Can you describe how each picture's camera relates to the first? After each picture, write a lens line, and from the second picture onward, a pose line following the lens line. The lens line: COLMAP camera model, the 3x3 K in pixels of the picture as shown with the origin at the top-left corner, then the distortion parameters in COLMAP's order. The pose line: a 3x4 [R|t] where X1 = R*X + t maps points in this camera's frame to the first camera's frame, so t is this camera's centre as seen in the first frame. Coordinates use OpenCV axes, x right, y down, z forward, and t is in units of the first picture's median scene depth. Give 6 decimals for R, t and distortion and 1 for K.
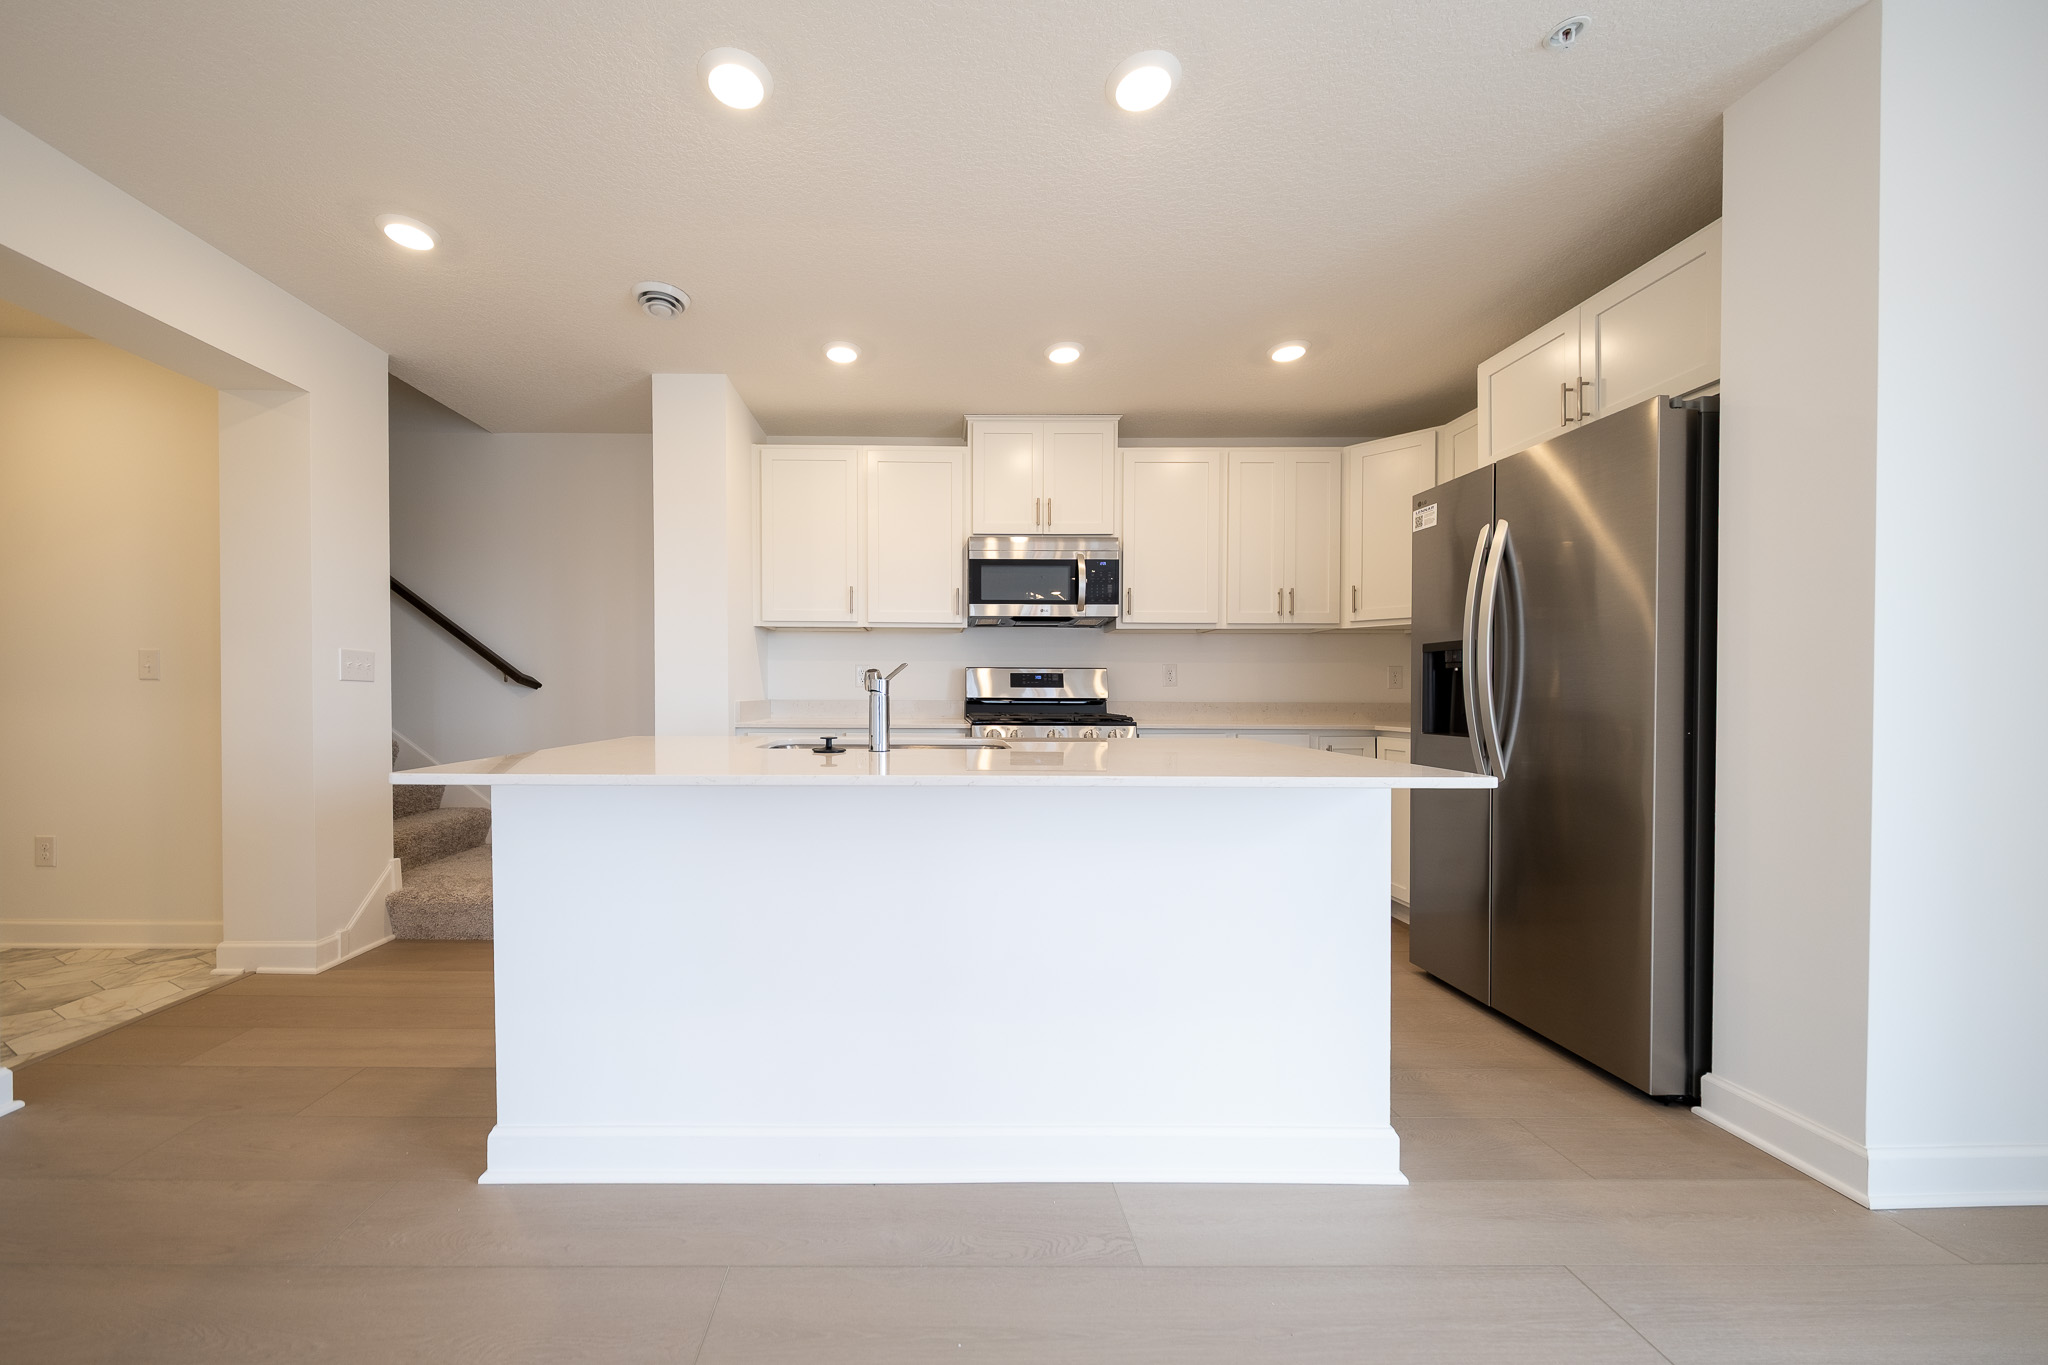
lens RADIAL K [[1016.4, 0, 1021.9], [0, 1016.4, 720.5], [0, 0, 1]] dist [0.017210, 0.000129]
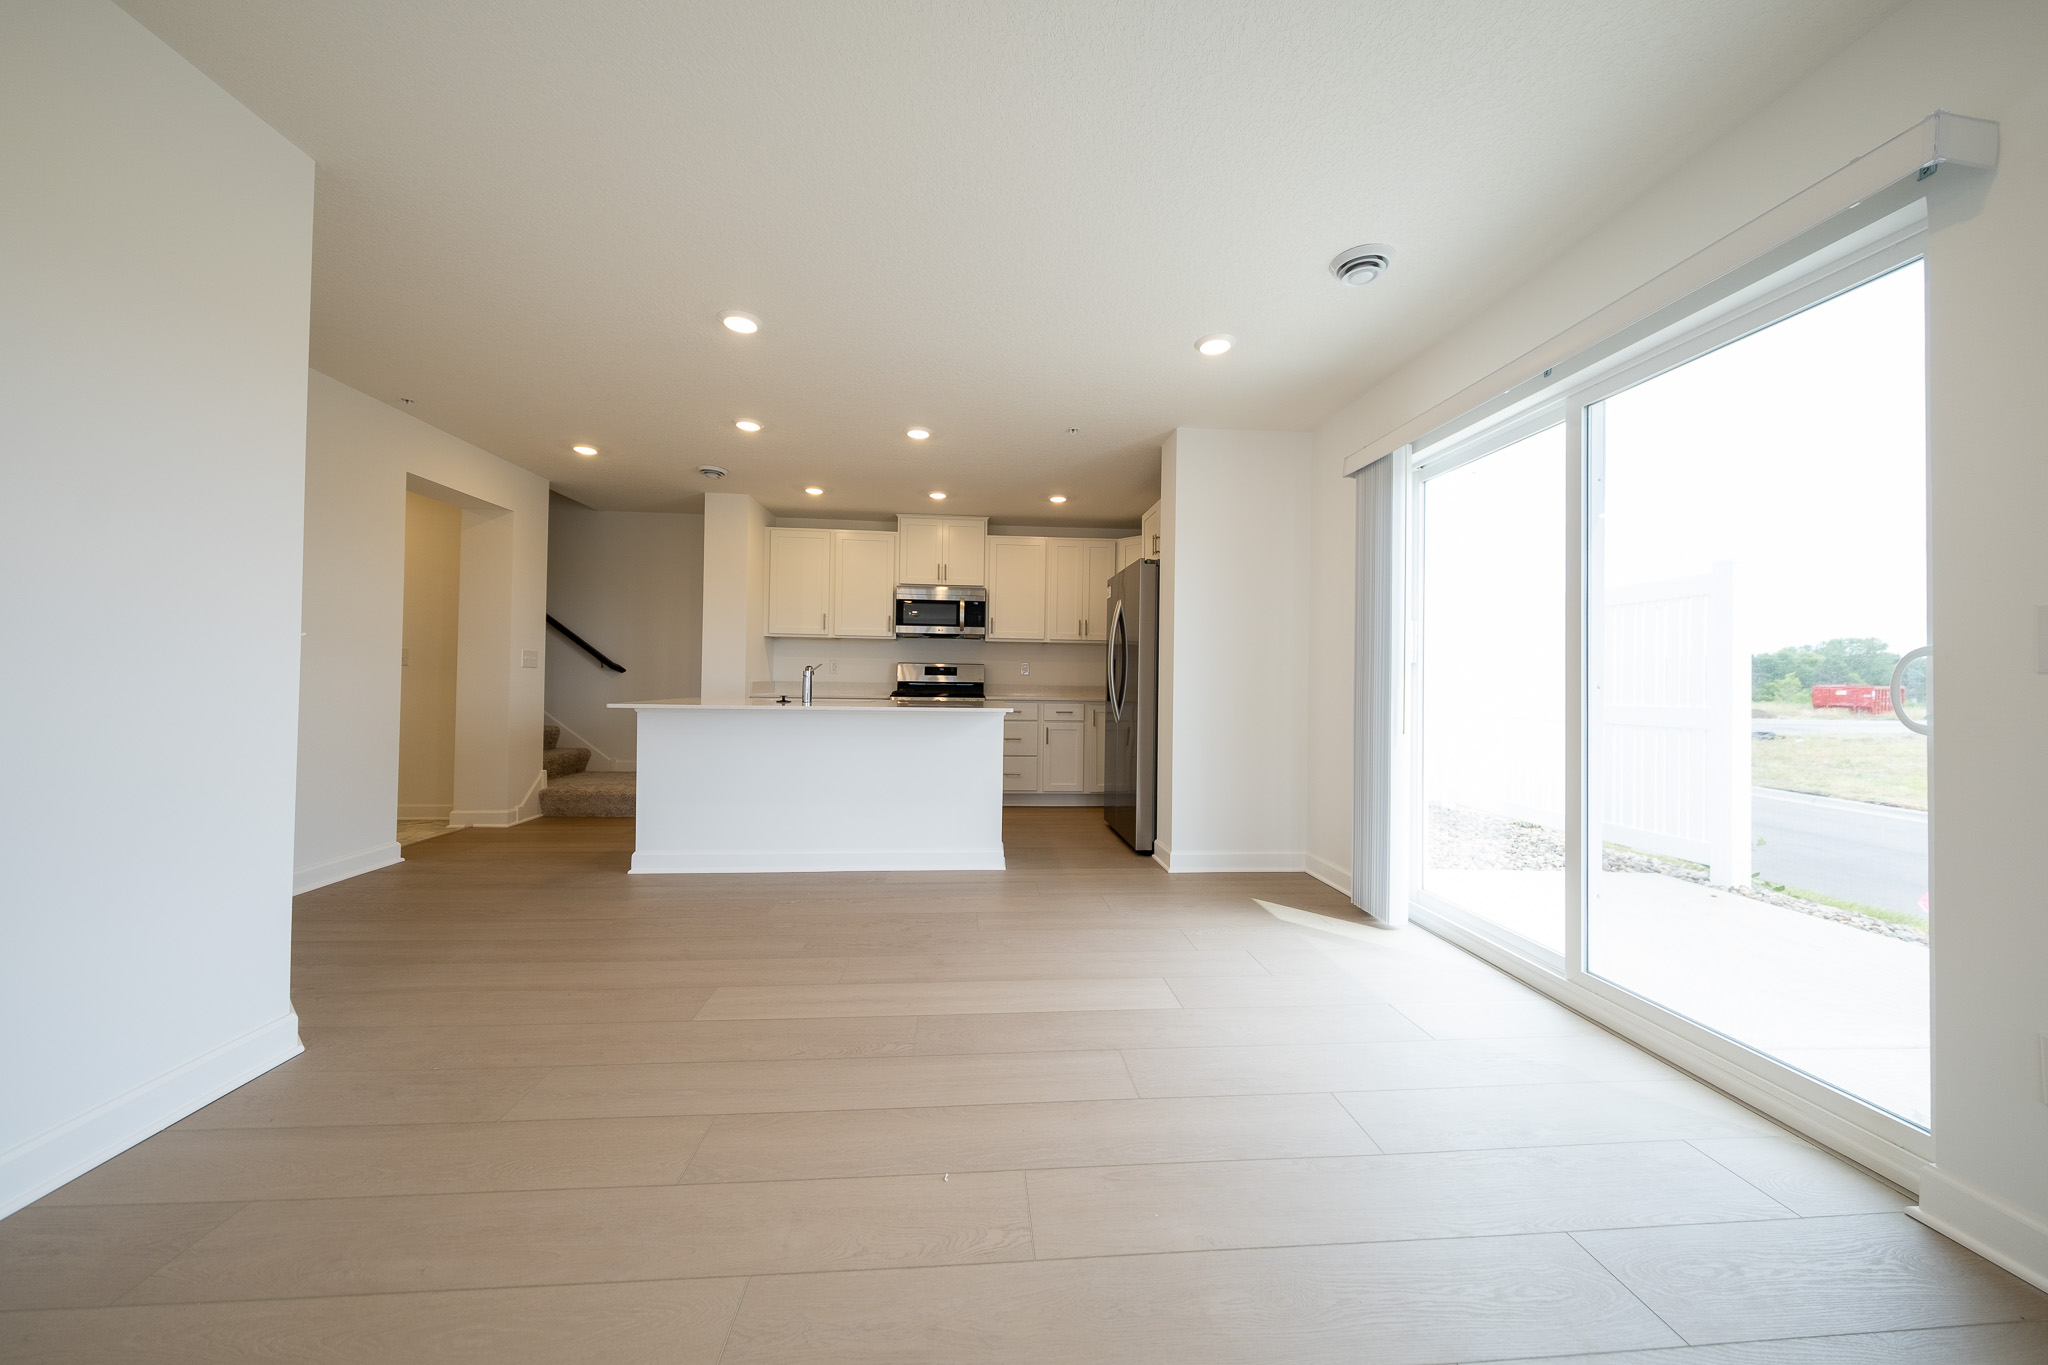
lens RADIAL K [[692.4, 0, 1024.9], [0, 692.4, 672.7], [0, 0, 1]] dist [0.000783, 0.000018]
pose [[0.995435, 0.012589, 0.094605, 0.055558], [-0.009113, 0.999271, -0.037082, 0.004408], [-0.095003, 0.036050, 0.994824, -0.164745]]
